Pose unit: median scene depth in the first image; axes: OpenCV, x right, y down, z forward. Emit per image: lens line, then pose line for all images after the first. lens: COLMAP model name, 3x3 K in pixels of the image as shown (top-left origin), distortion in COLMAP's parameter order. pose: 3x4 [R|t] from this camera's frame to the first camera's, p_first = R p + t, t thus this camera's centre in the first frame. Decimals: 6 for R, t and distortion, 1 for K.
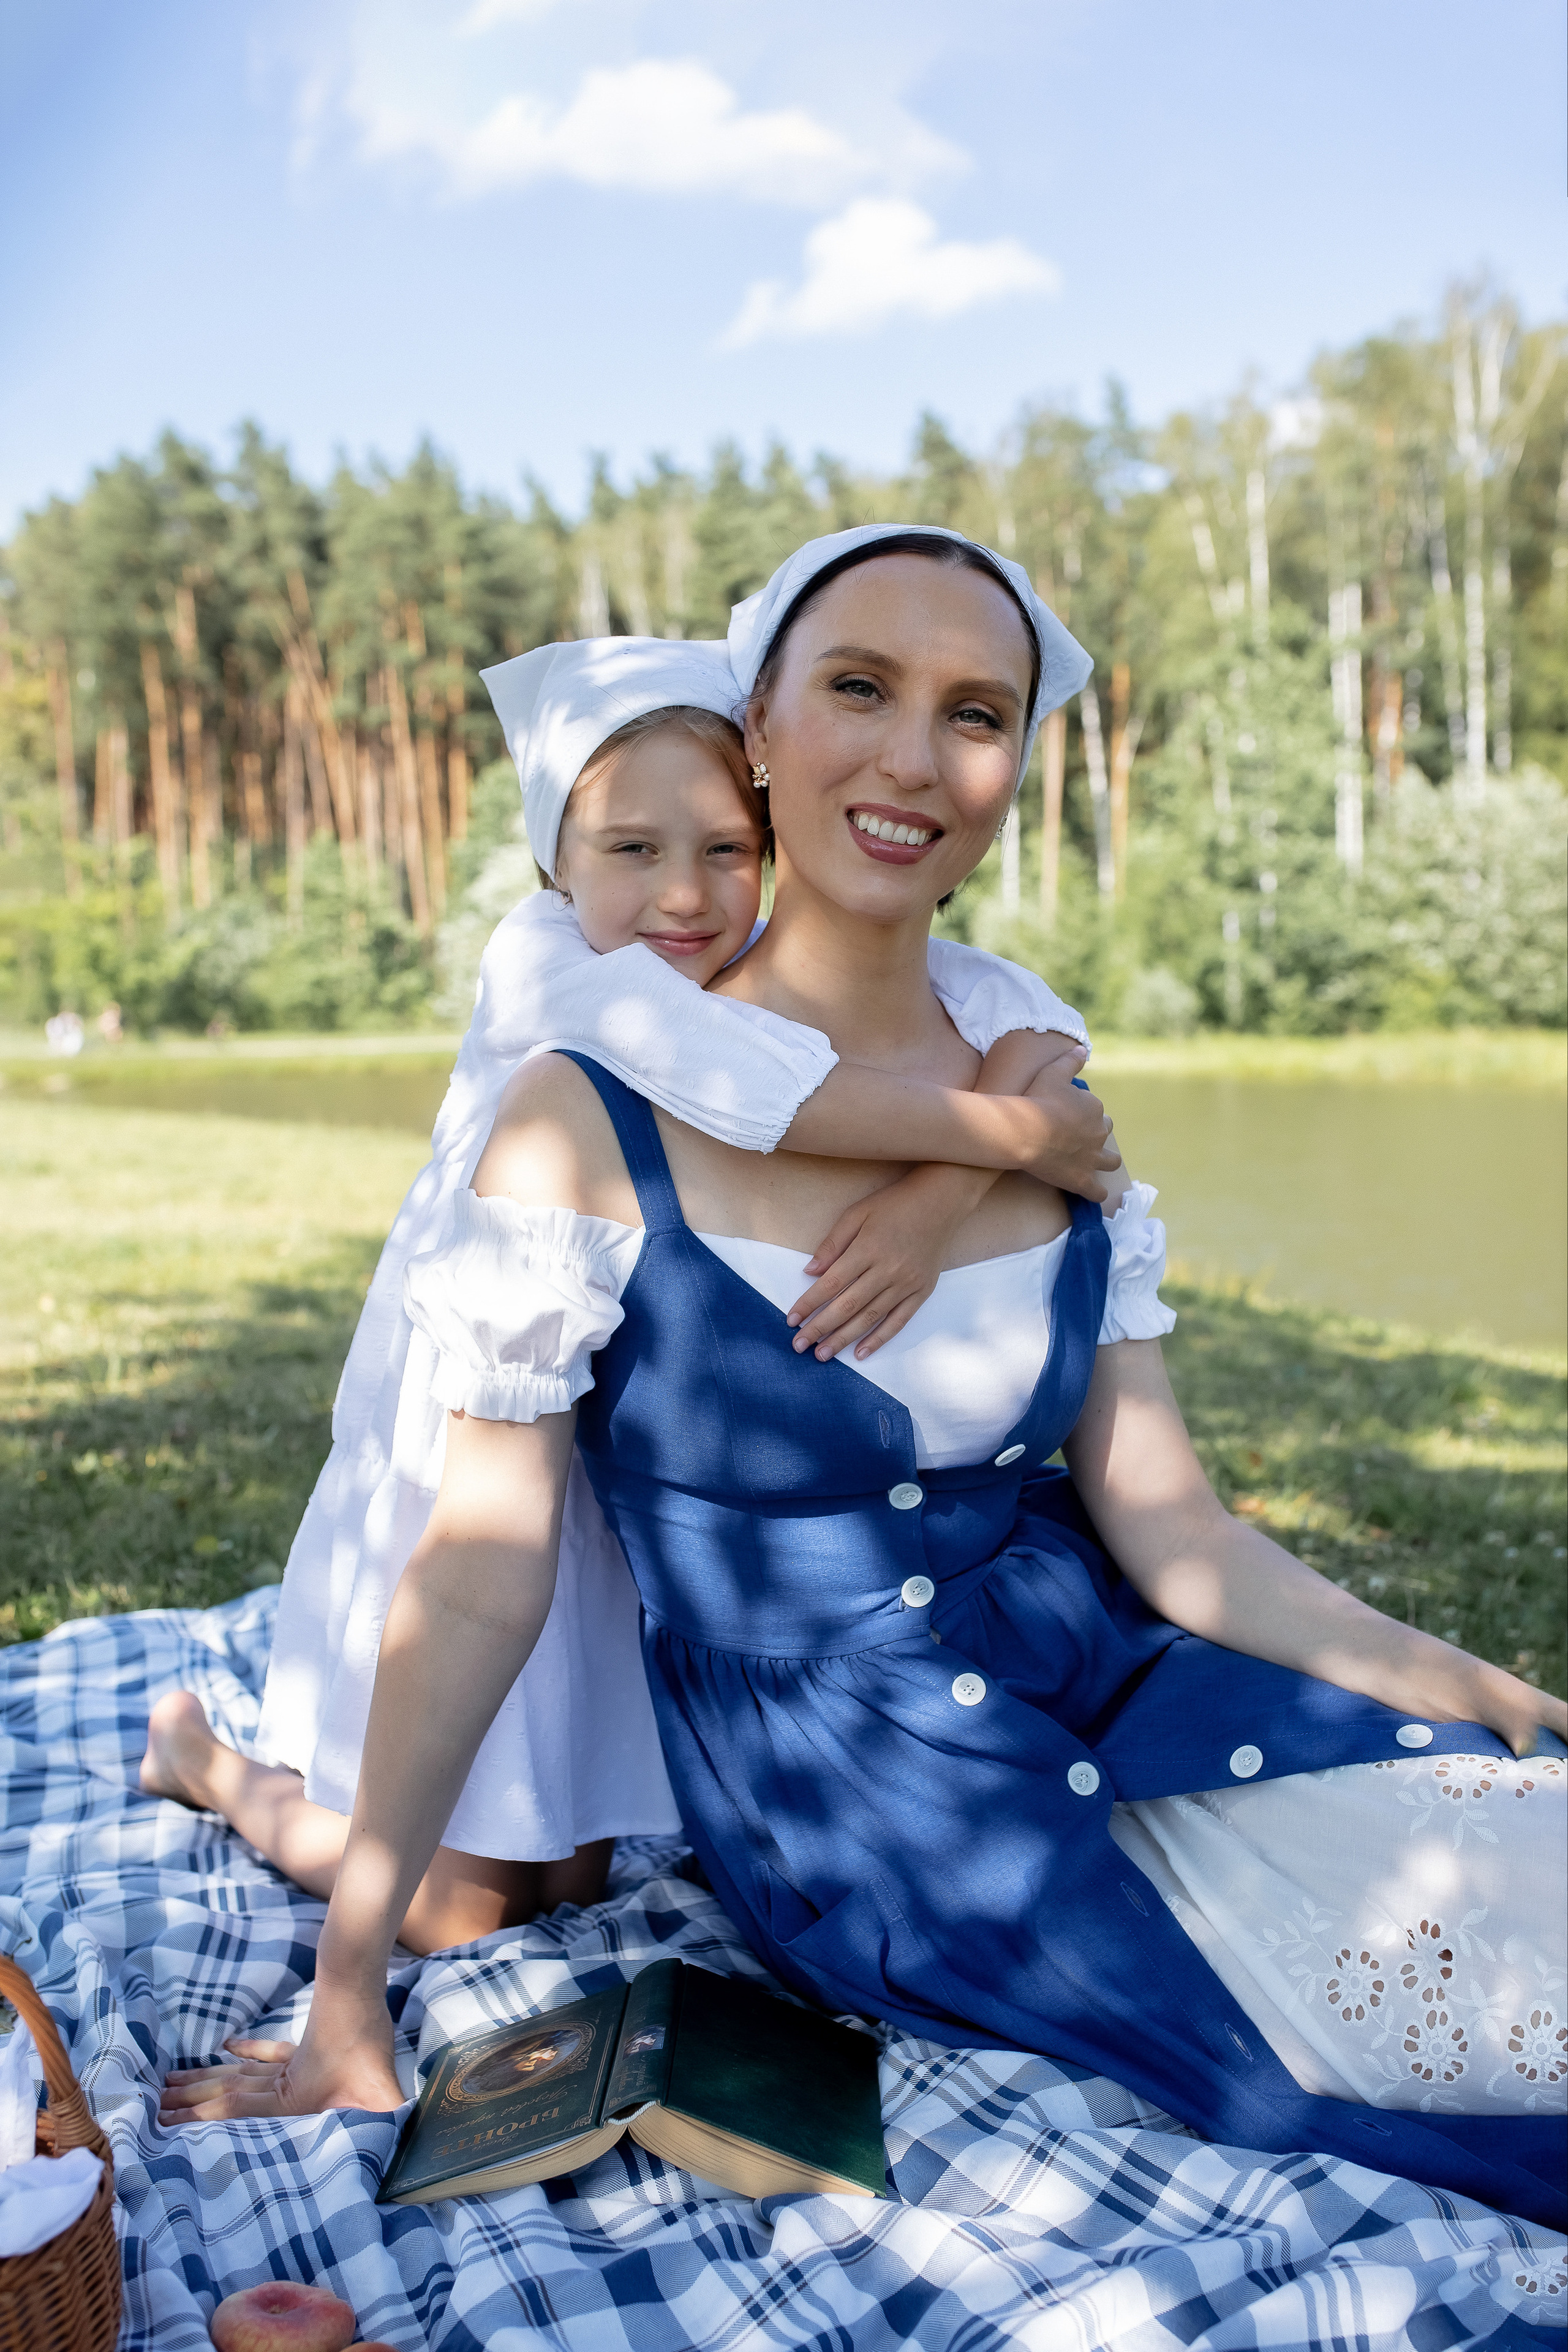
lens RADIAL K [[2232.6, 0, 782.0], [0, 2232.6, 1304.1], [0, 0, 1]] dist [-0.005497, -0.000345]
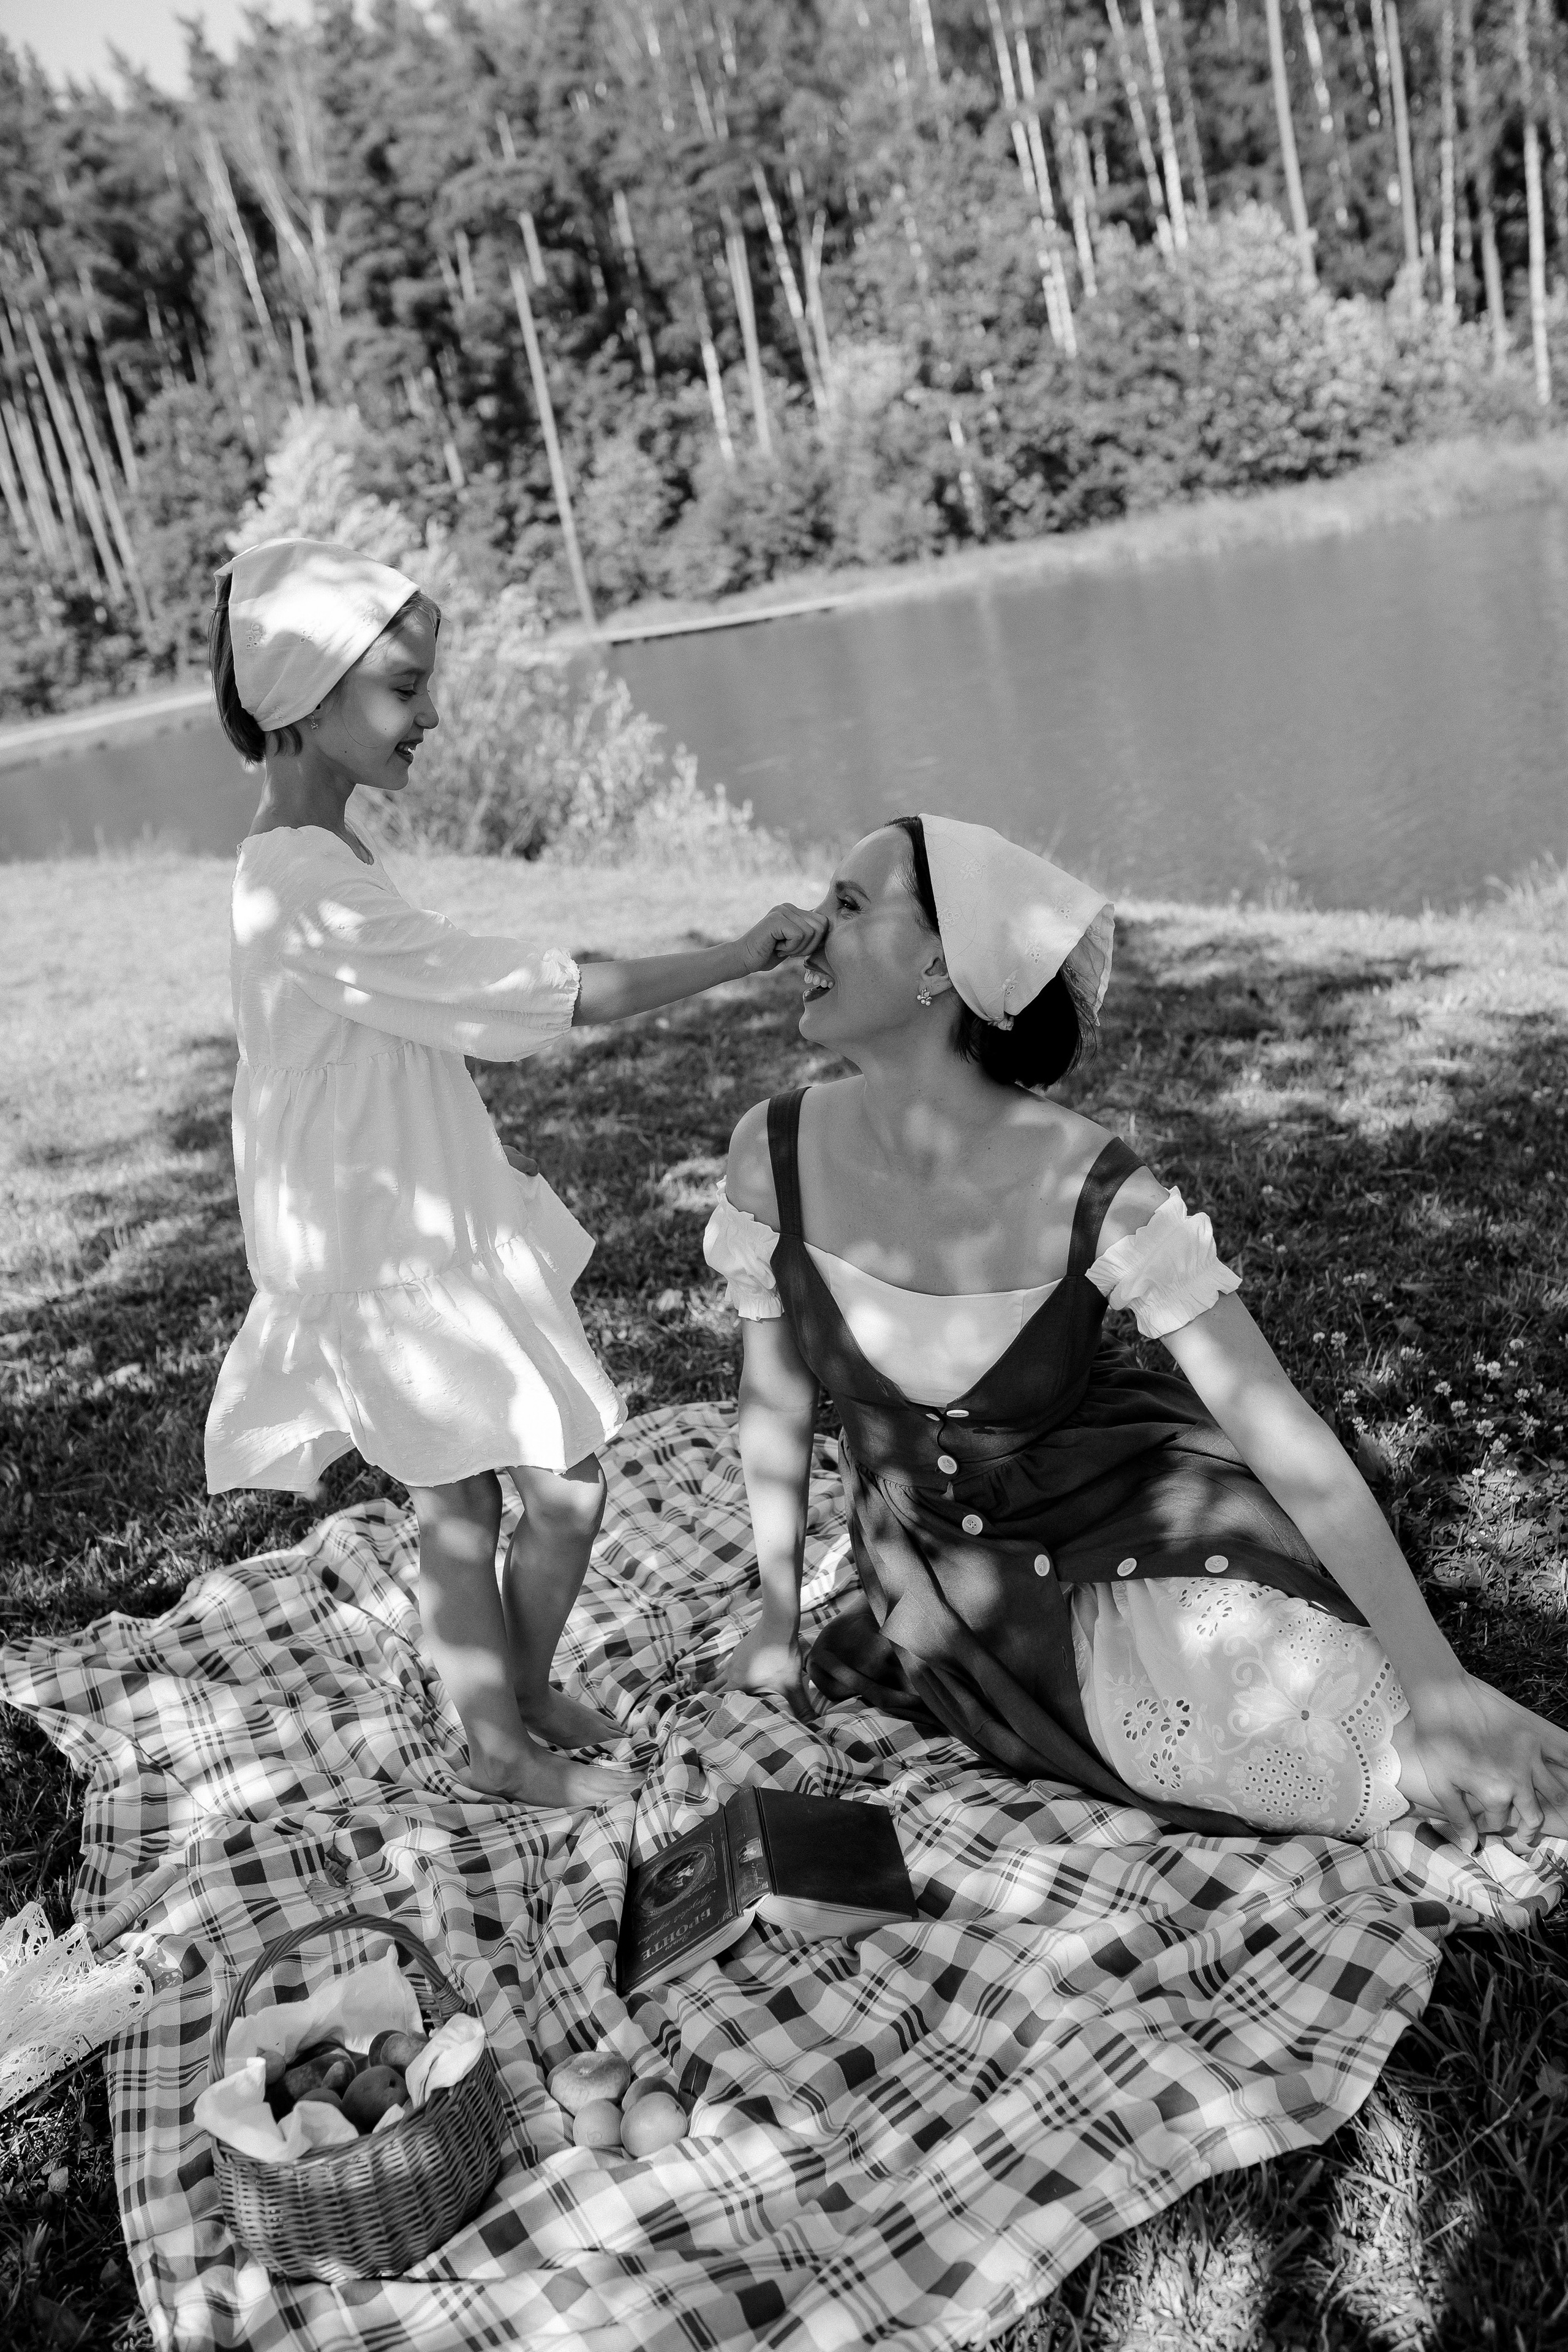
lens RADIAL K [[2338.6, 0, 784.0], [0, 2338.6, 1176.0], [0, 0, 1]] dist [-0.006616, 0.011819]
pose [[0.978372, -0.195393, 0.067900, -0.059508], [0.184227, 0.972343, 0.143557, -0.380083], [-0.094072, -0.127944, 0.987310, -0.588446]]
